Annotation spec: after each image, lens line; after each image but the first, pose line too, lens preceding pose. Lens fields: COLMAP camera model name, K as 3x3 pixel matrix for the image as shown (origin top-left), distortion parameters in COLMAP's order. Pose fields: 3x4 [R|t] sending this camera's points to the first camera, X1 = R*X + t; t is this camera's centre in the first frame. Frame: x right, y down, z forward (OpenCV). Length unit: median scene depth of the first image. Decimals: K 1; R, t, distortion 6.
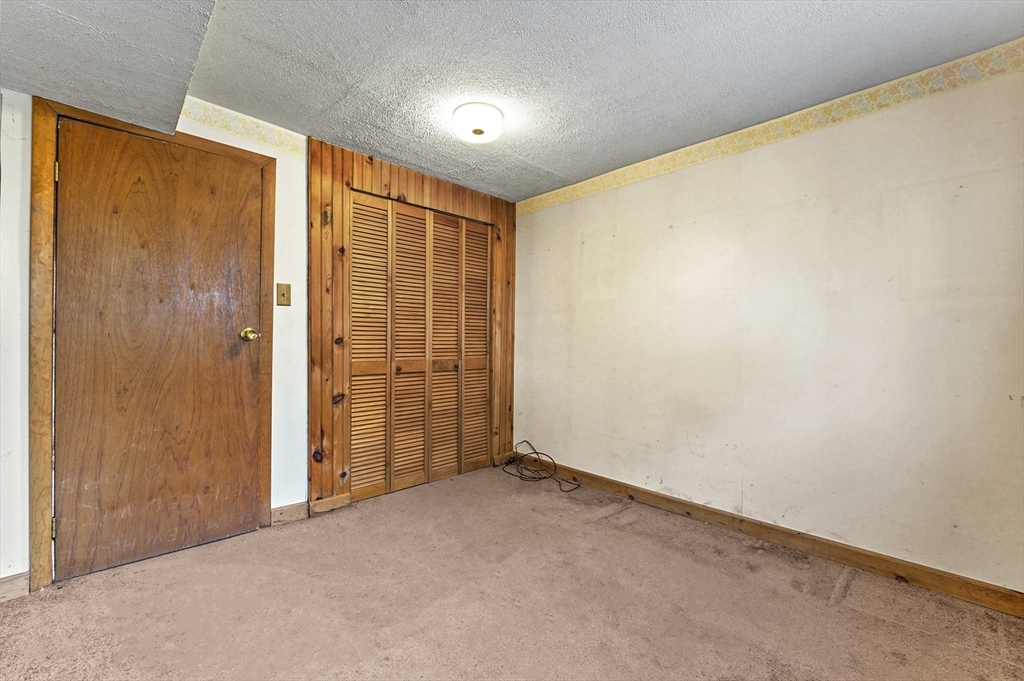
lens RADIAL K [[417.4, 0, 512.0], [0, 417.4, 340.5], [0, 0, 1]] dist [-0.010747, -0.000532]
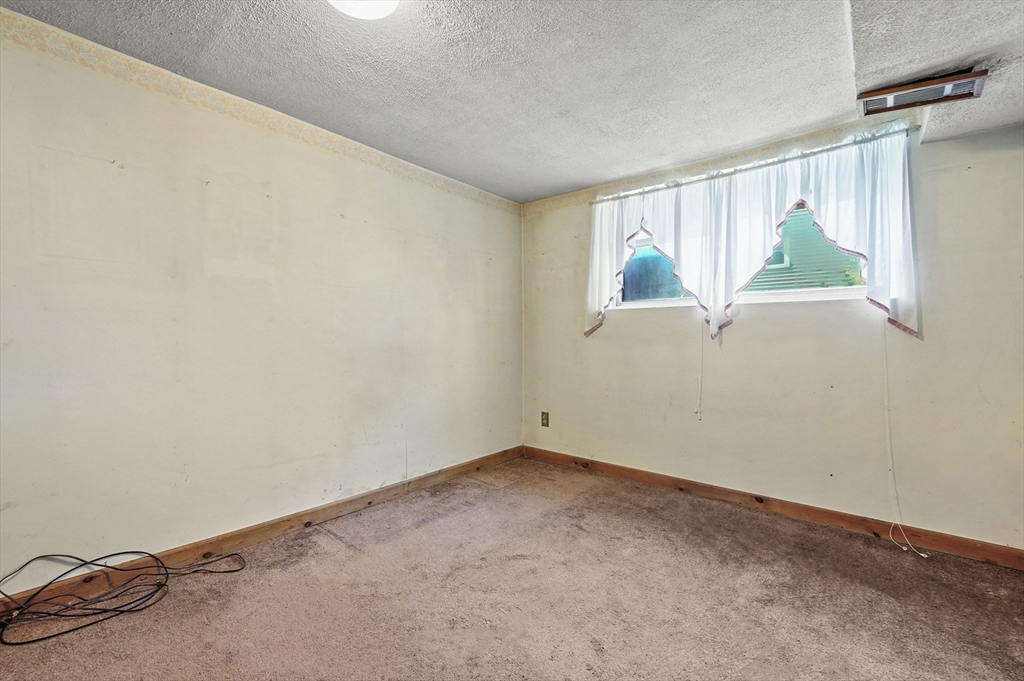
lens RADIAL K [[417.4, 0, 512.0], [0, 417.4, 340.5], [0, 0, 1]] dist [-0.010747, -0.000532]
pose [[-0.088189, -0.013872, 0.996007, -0.599721], [-0.006070, 0.999892, 0.013389, -0.005365], [-0.996085, -0.004865, -0.088263, 0.699508]]
